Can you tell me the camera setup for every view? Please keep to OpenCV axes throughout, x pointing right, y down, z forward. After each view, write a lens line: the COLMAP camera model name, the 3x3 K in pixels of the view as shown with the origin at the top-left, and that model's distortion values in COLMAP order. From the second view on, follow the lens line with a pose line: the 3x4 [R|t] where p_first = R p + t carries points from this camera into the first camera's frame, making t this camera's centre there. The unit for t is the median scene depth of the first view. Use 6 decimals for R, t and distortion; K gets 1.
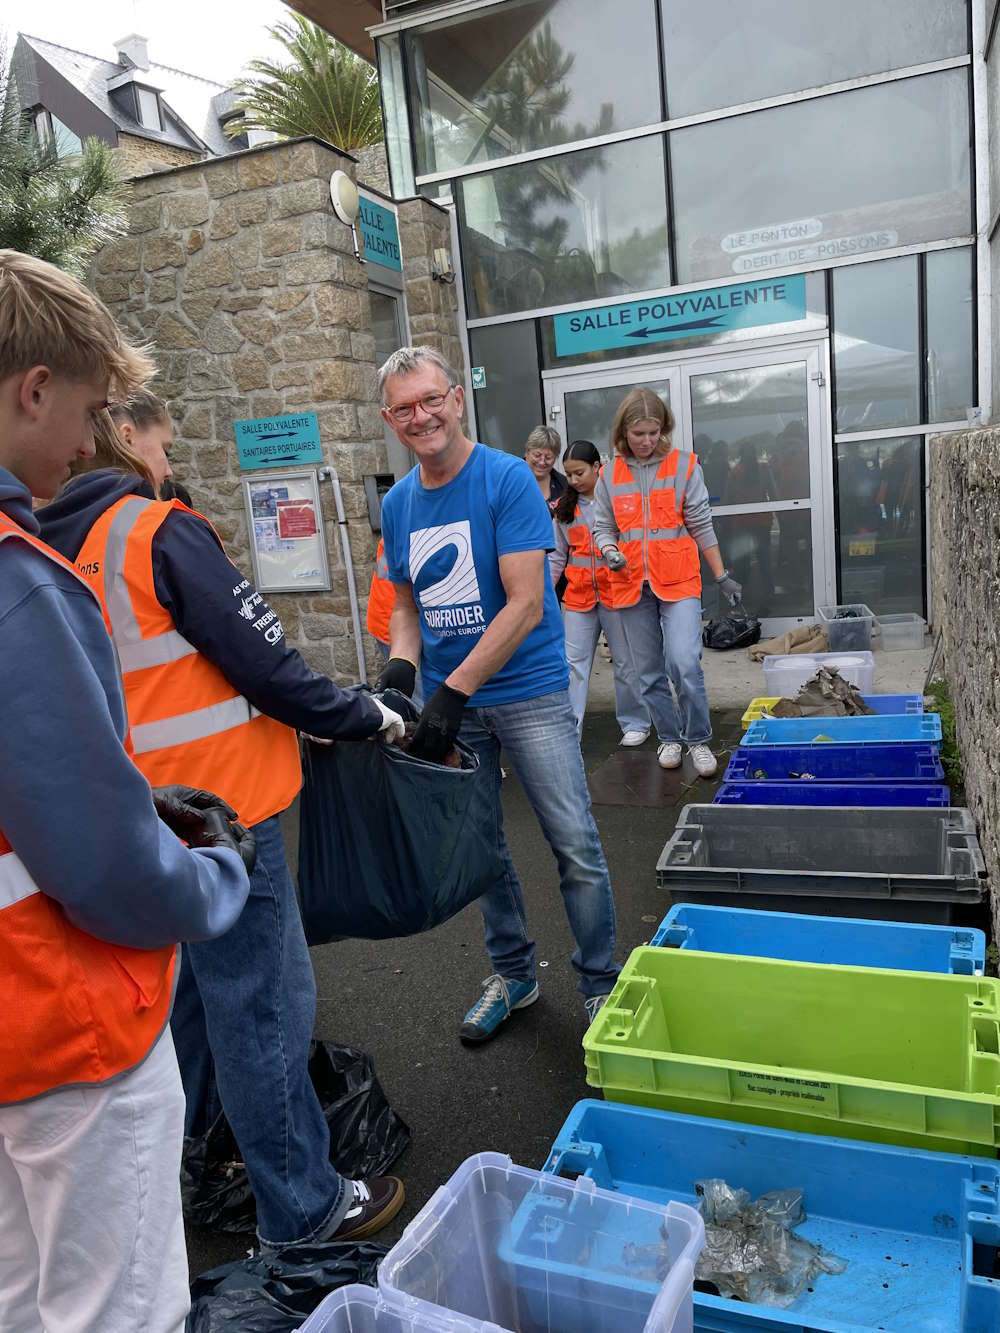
lens RADIAL K [[1009.9, 0, 500.0], [0, 1009.9, 666.5], [0, 0, 1]] dist [0.001439, -0.005086]
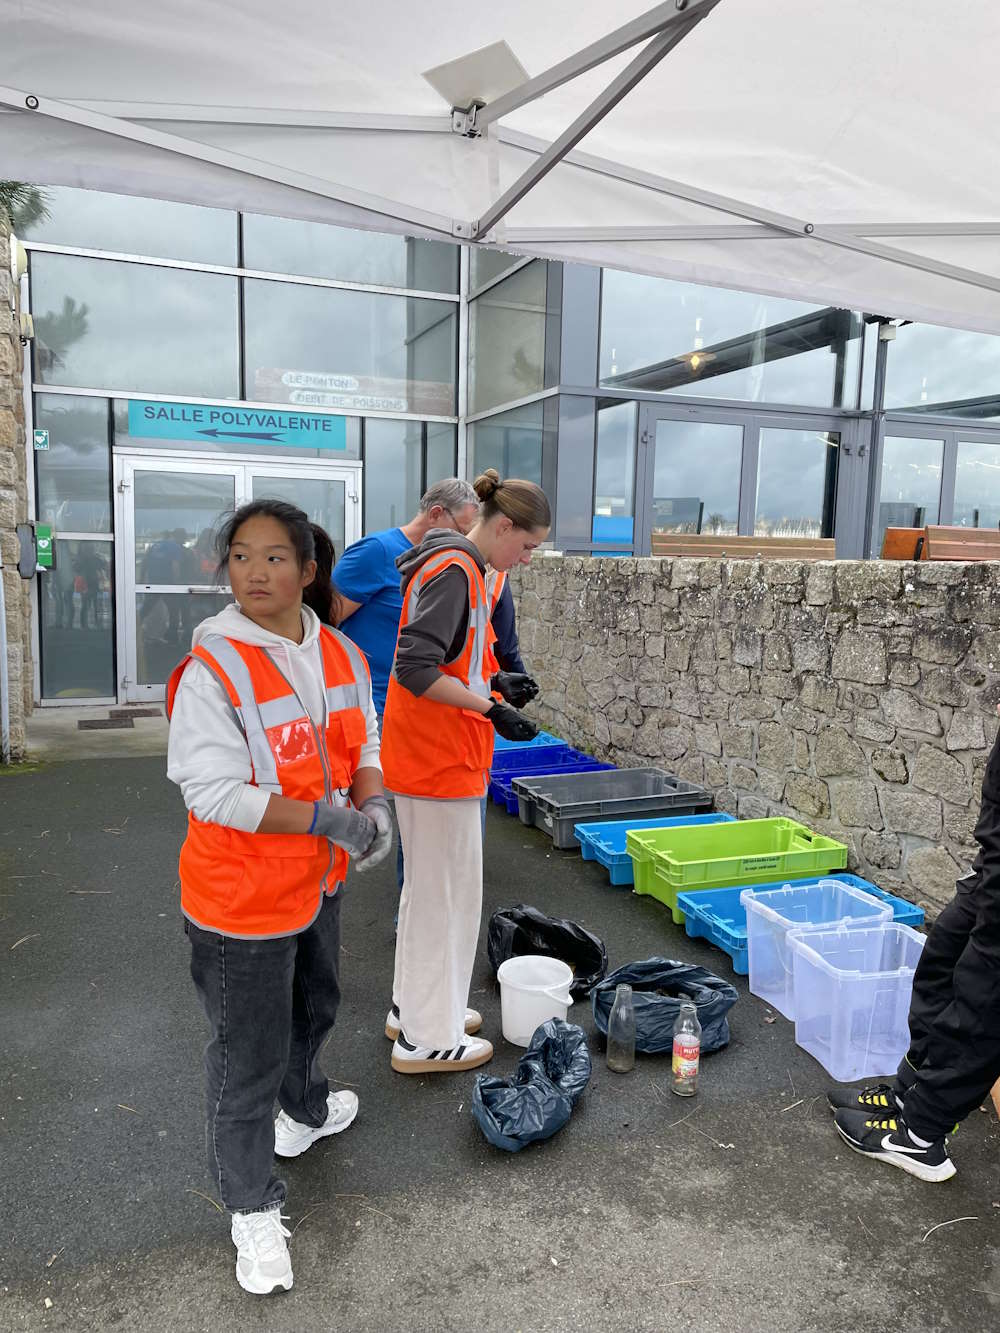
lens RADIAL K [[1009.9, 0, 500.0], [0, 1009.9, 666.5], [0, 0, 1]] dist [0.001439, -0.005086]
pose [[0.699064, 0.032271, 0.714331, -0.467019], [0.032970, 0.996464, -0.077282, 0.042340], [-0.714299, 0.077577, 0.695528, -0.031643]]
